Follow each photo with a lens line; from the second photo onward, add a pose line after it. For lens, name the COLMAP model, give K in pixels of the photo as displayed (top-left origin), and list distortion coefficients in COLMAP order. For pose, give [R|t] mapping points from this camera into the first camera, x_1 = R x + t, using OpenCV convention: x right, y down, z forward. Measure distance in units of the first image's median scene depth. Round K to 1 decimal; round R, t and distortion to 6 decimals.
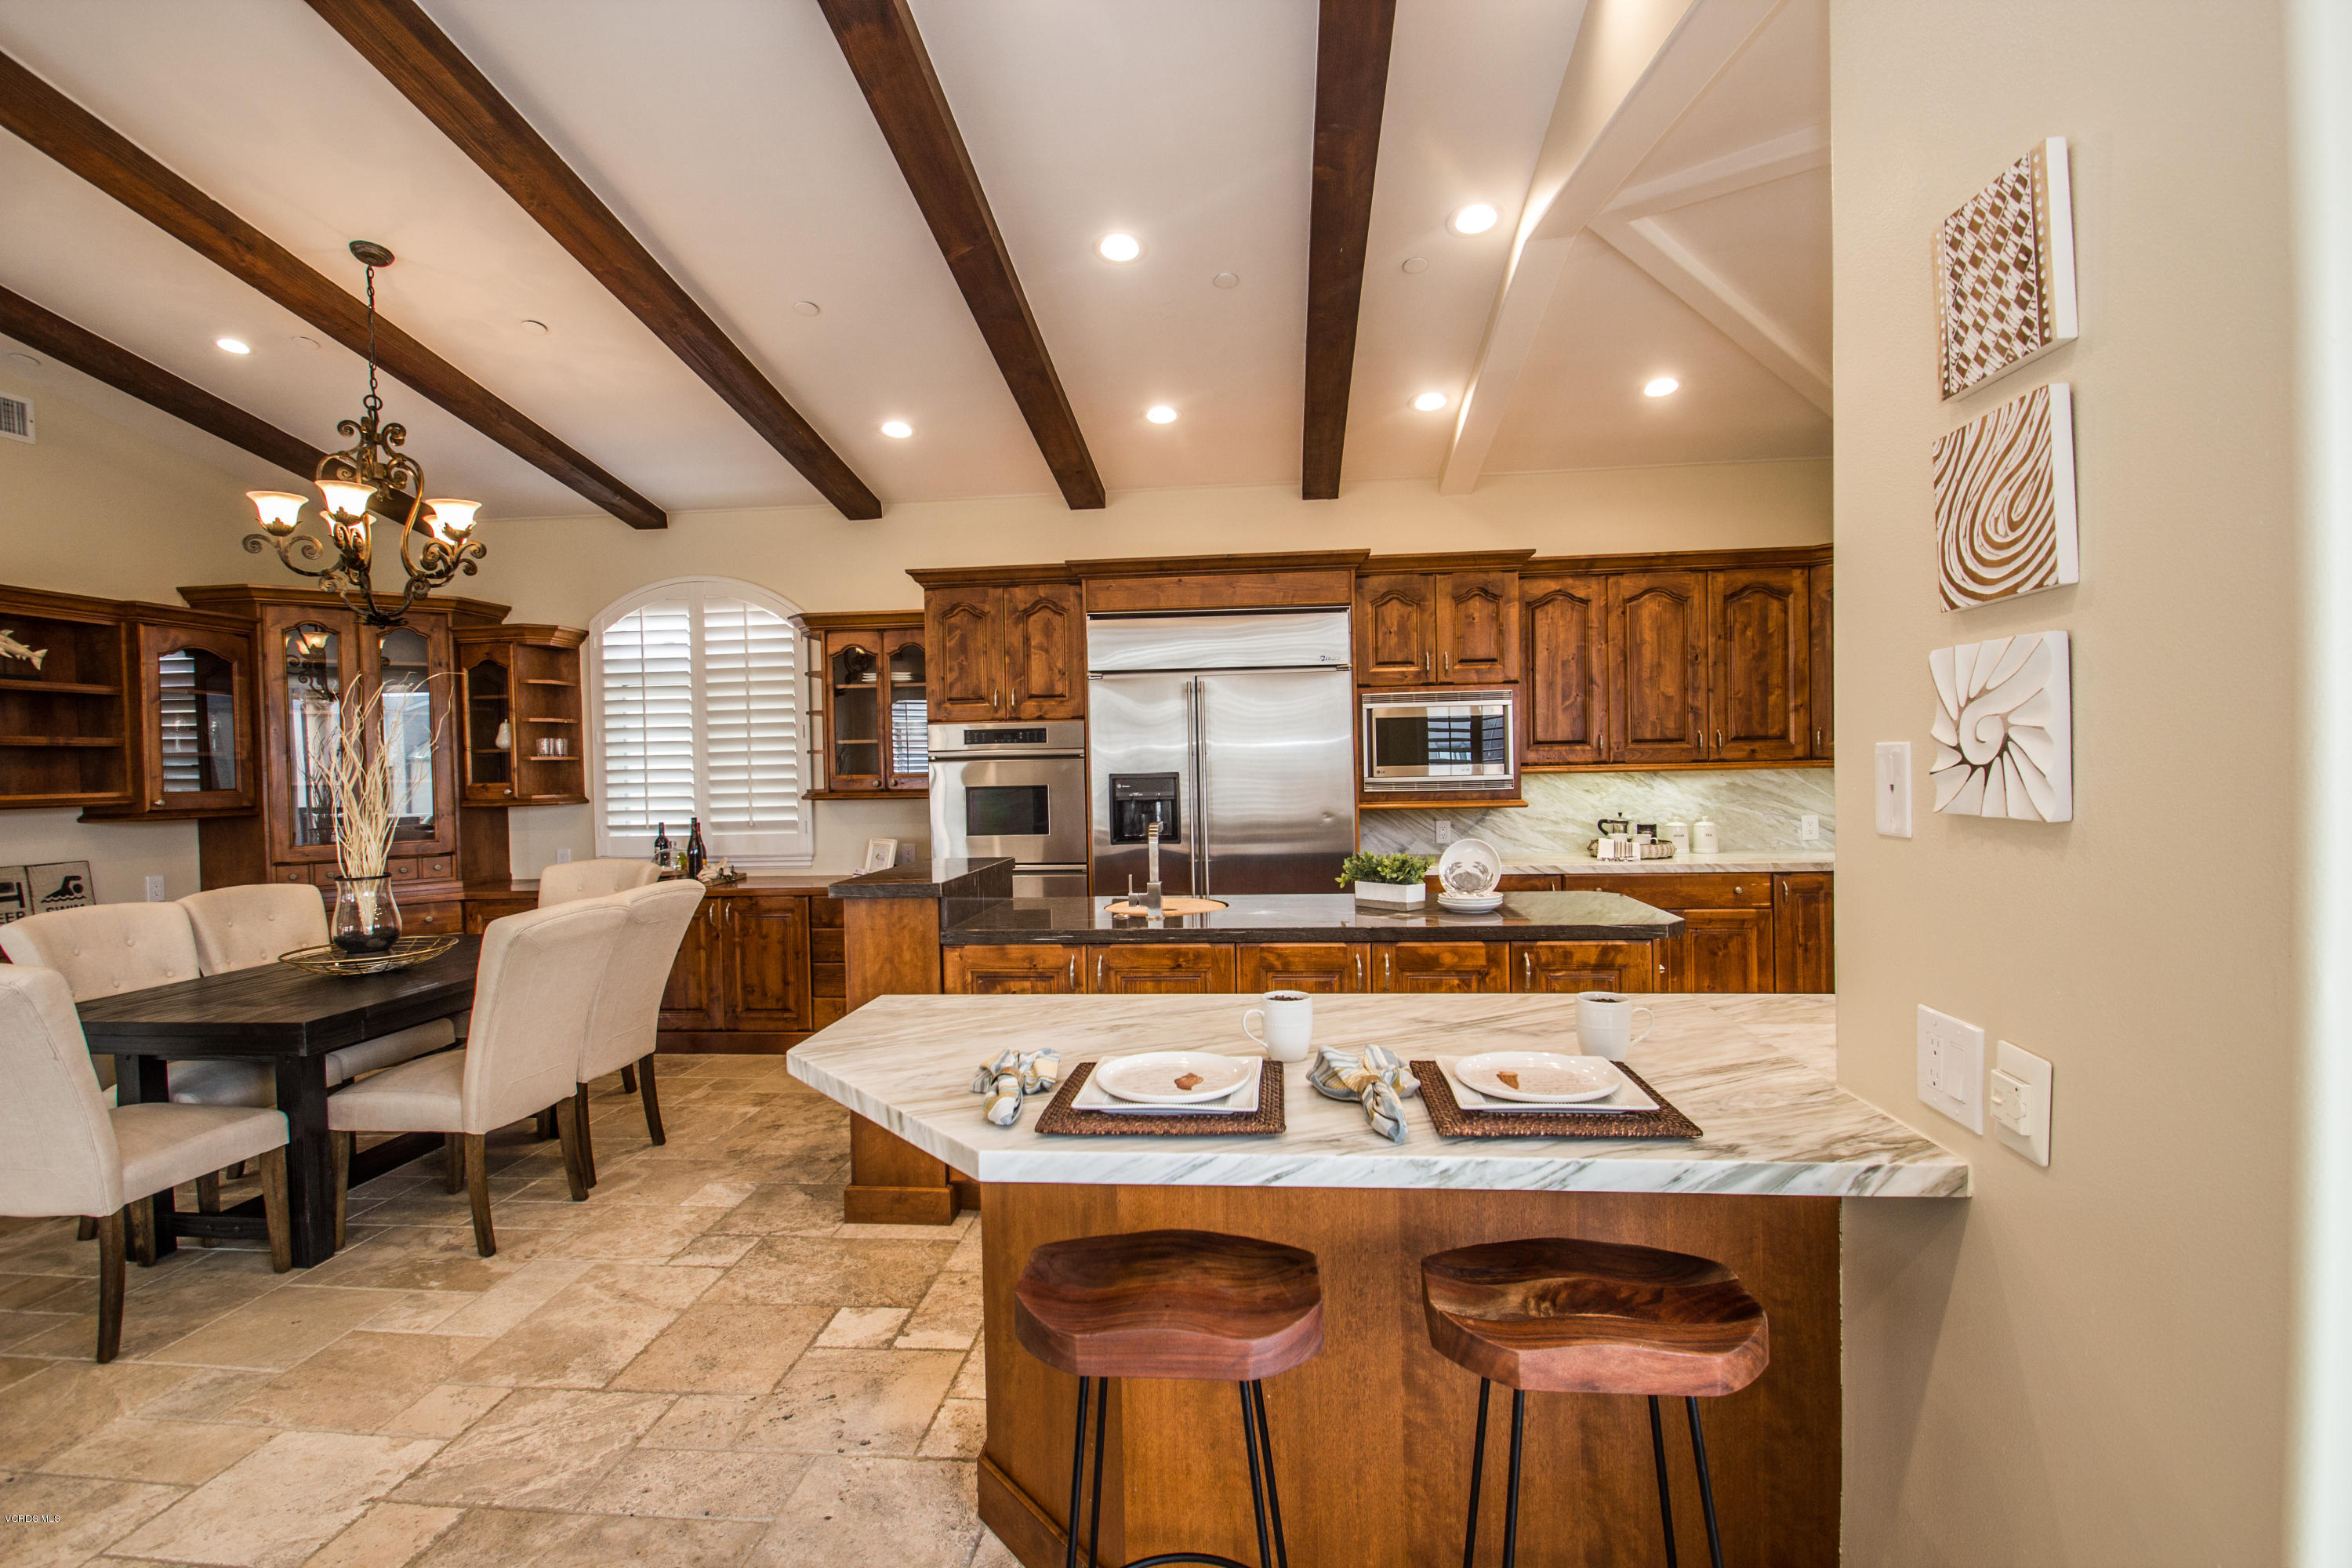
lens RADIAL K [[1099.3, 0, 1173.7], [0, 1099.3, 782.8], [0, 0, 1]] dist [0.010836, -0.015246]
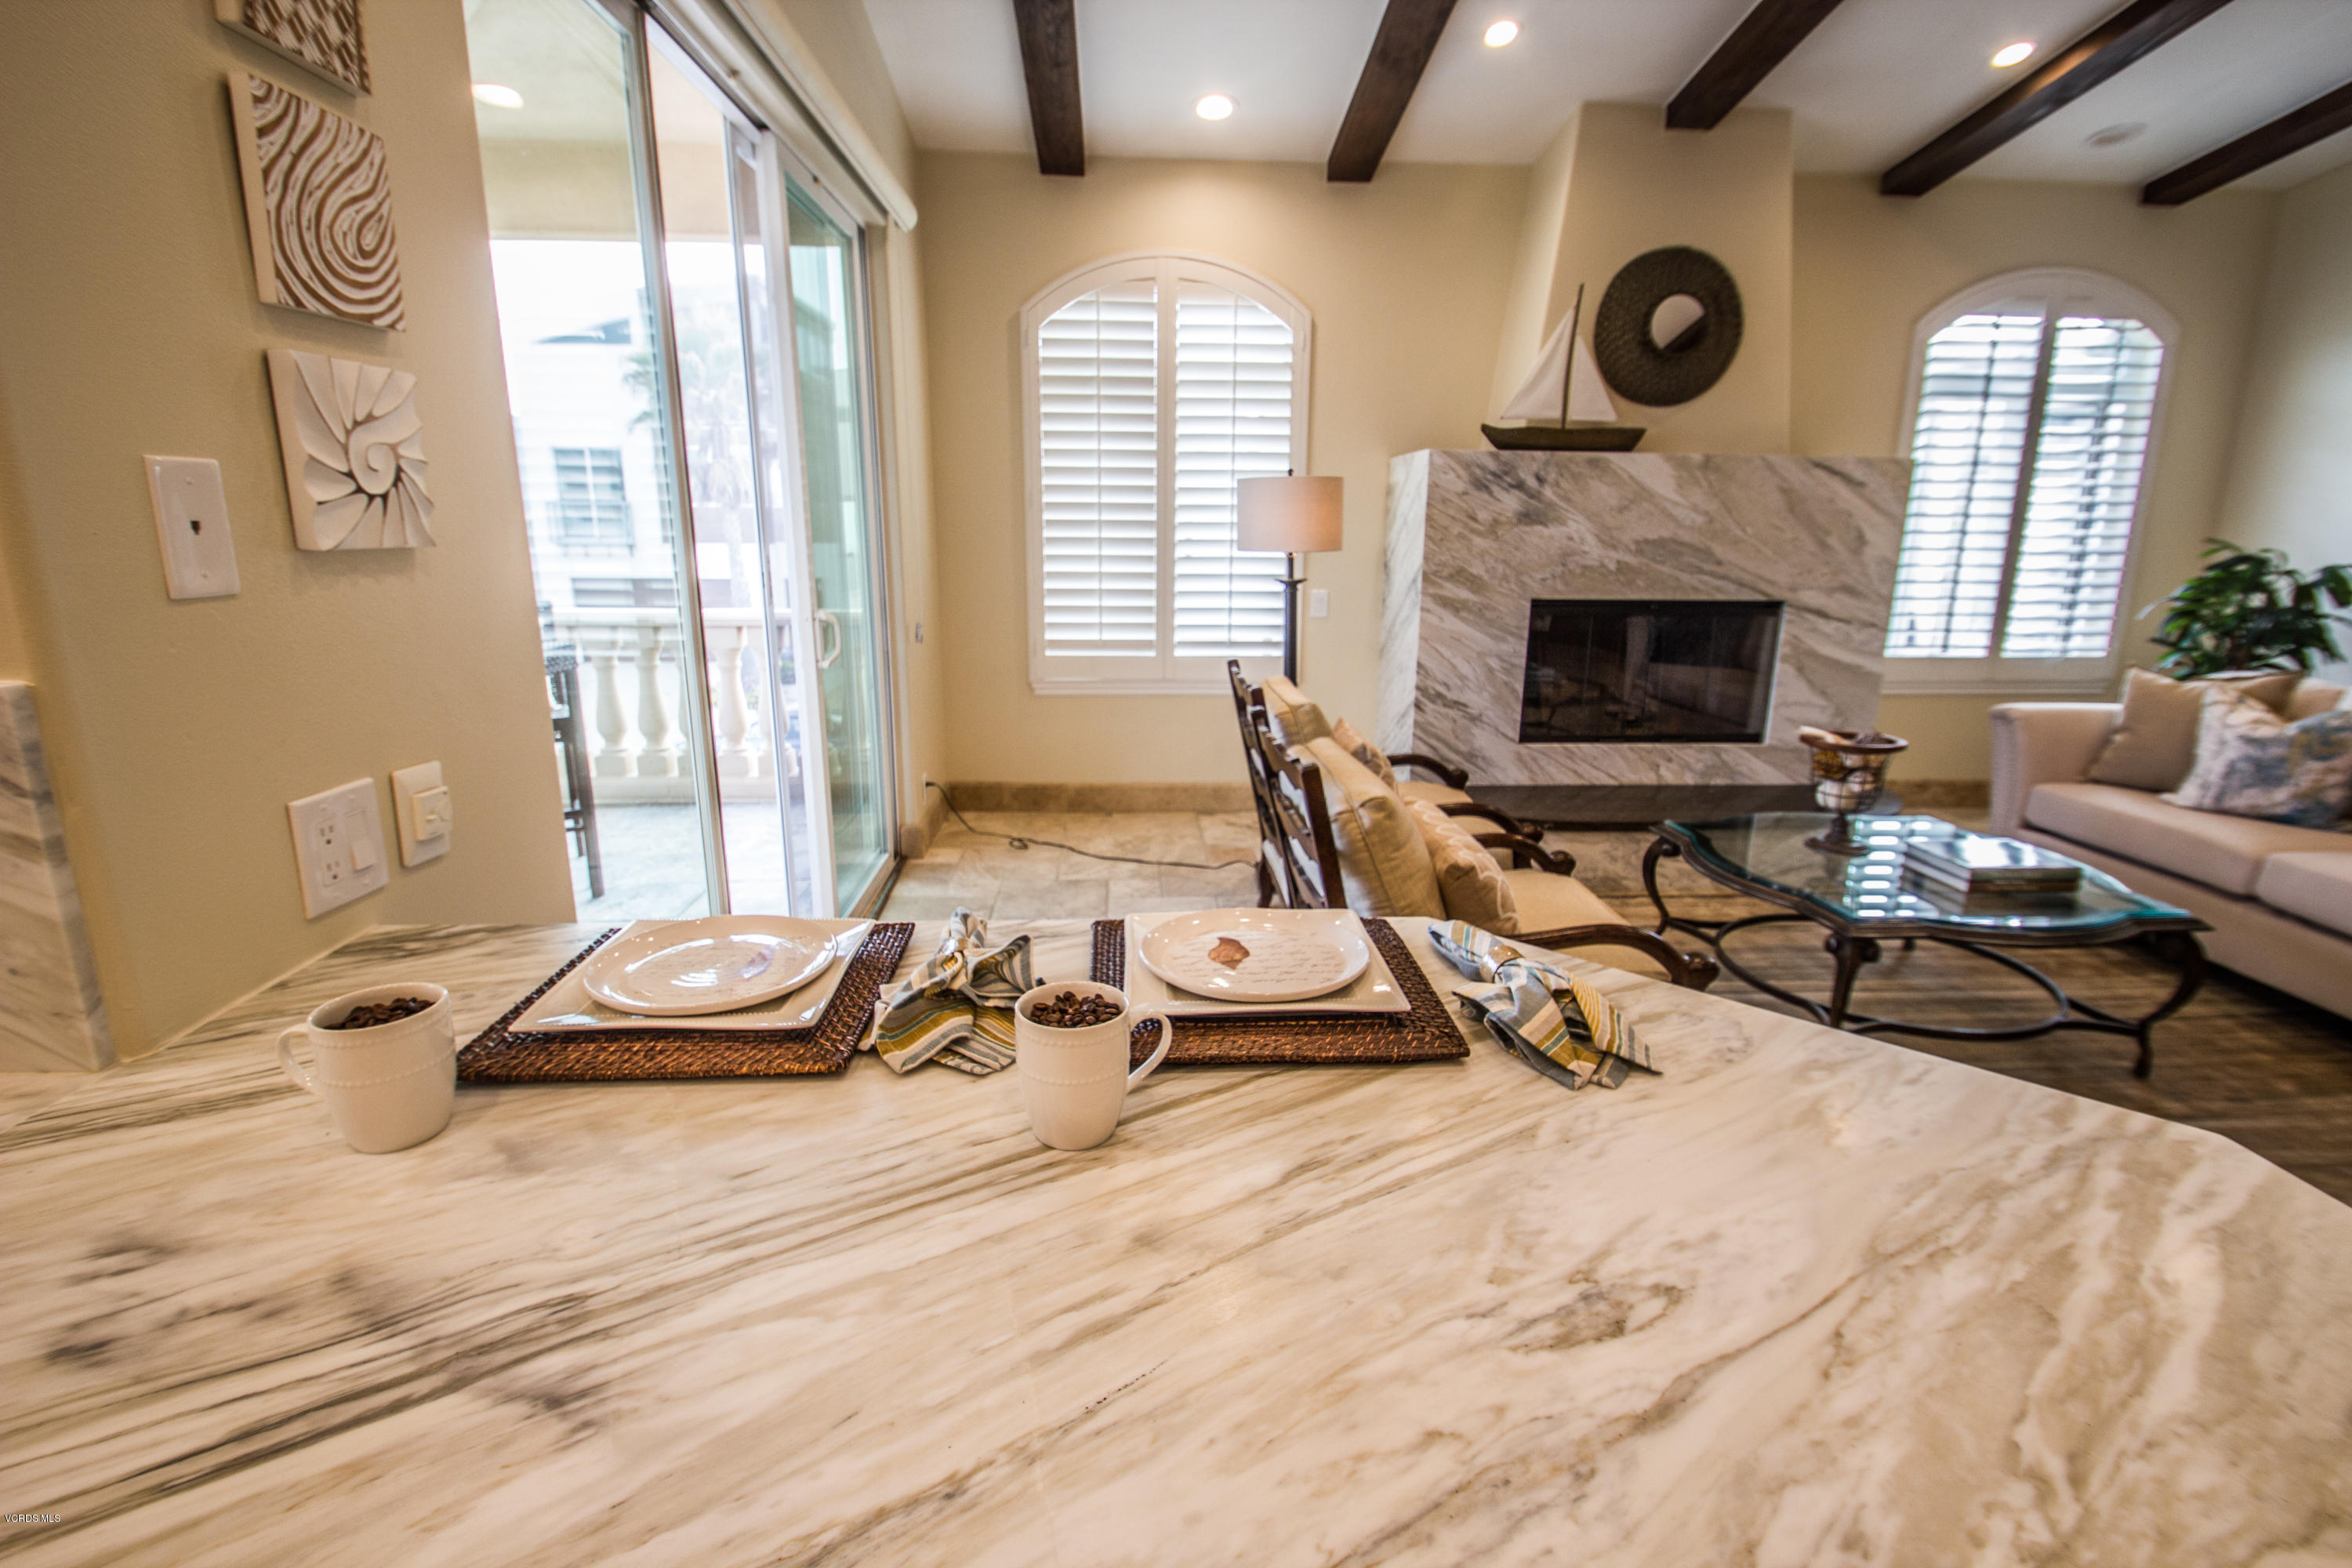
lens RADIAL K [[1099.3, 0, 1175.5], [0, 1099.3, 775.8], [0, 0, 1]] dist [0.010836, -0.015246]
pose [[-0.989192, 0.047664, -0.138665, 0.051752], [0.011977, 0.968797, 0.247565, -0.002267], [0.146138, 0.243229, -0.958897, 0.615637]]
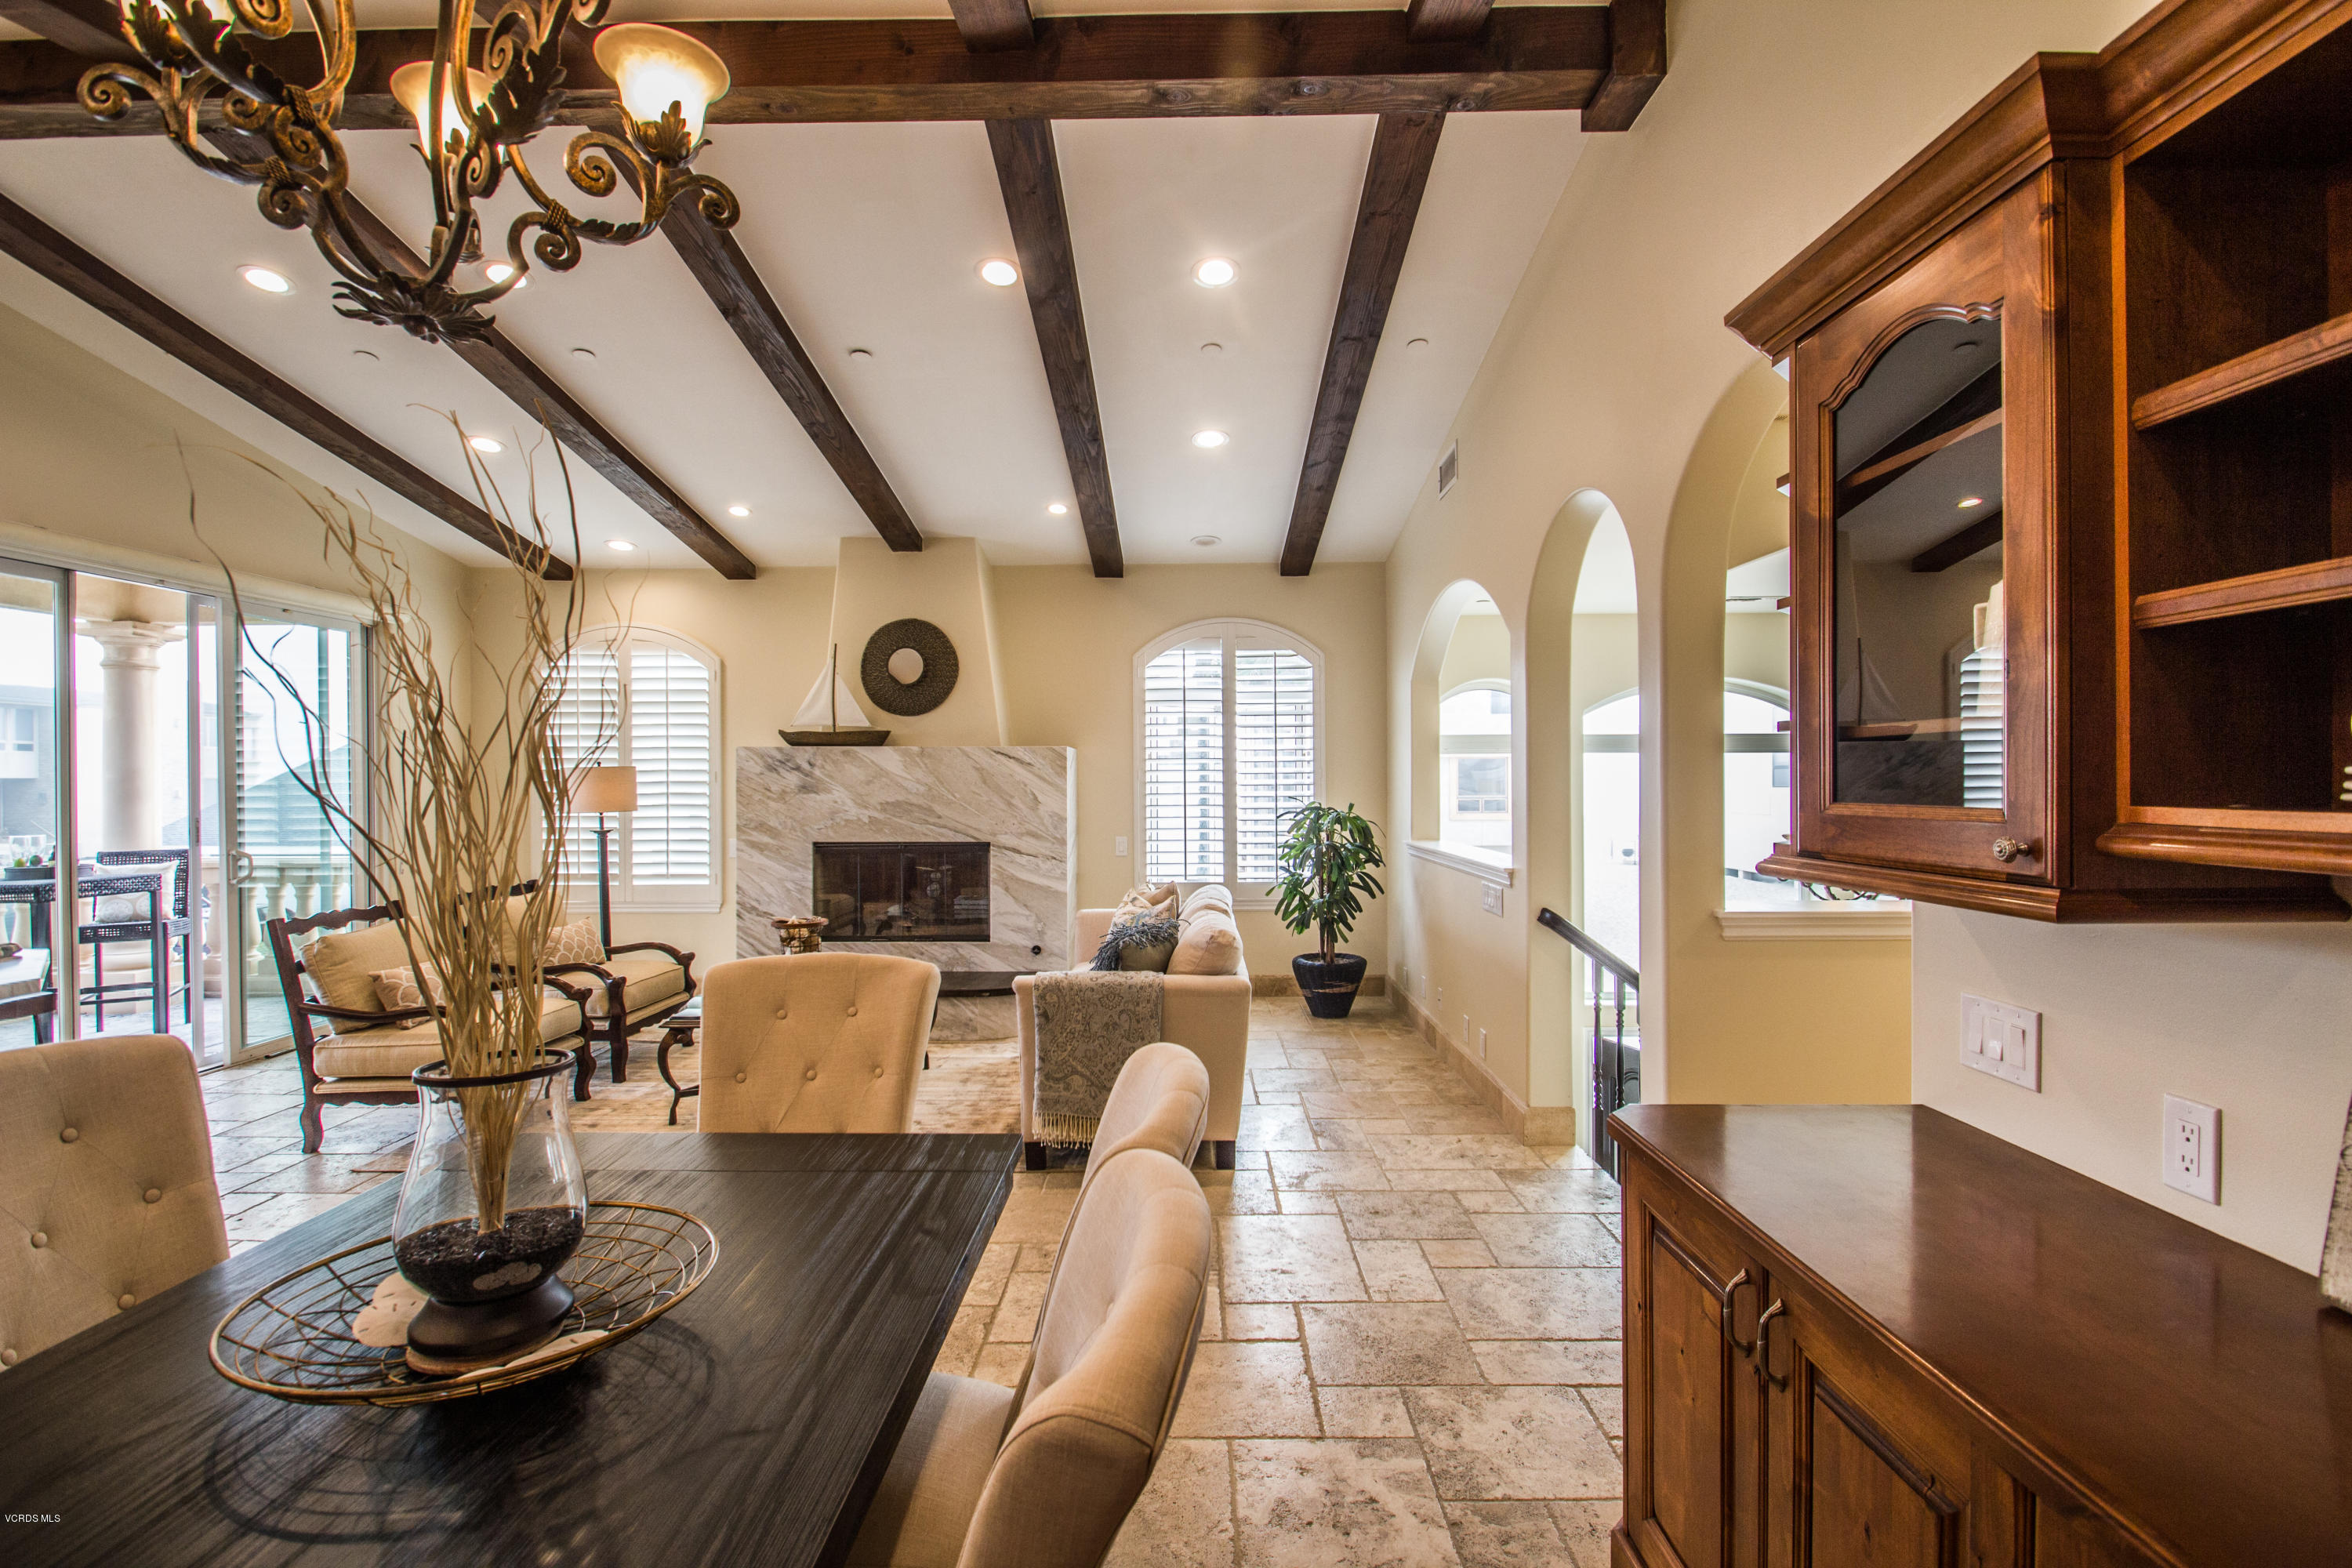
lens RADIAL K [[1099.3, 0, 1176.9], [0, 1099.3, 783.0], [0, 0, 1]] dist [0.010836, -0.015246]
pose [[-0.995482, 0.026908, -0.091060, -0.815488], [0.024991, 0.999443, 0.022119, -0.006758], [0.091605, 0.019743, -0.995600, 1.213488]]
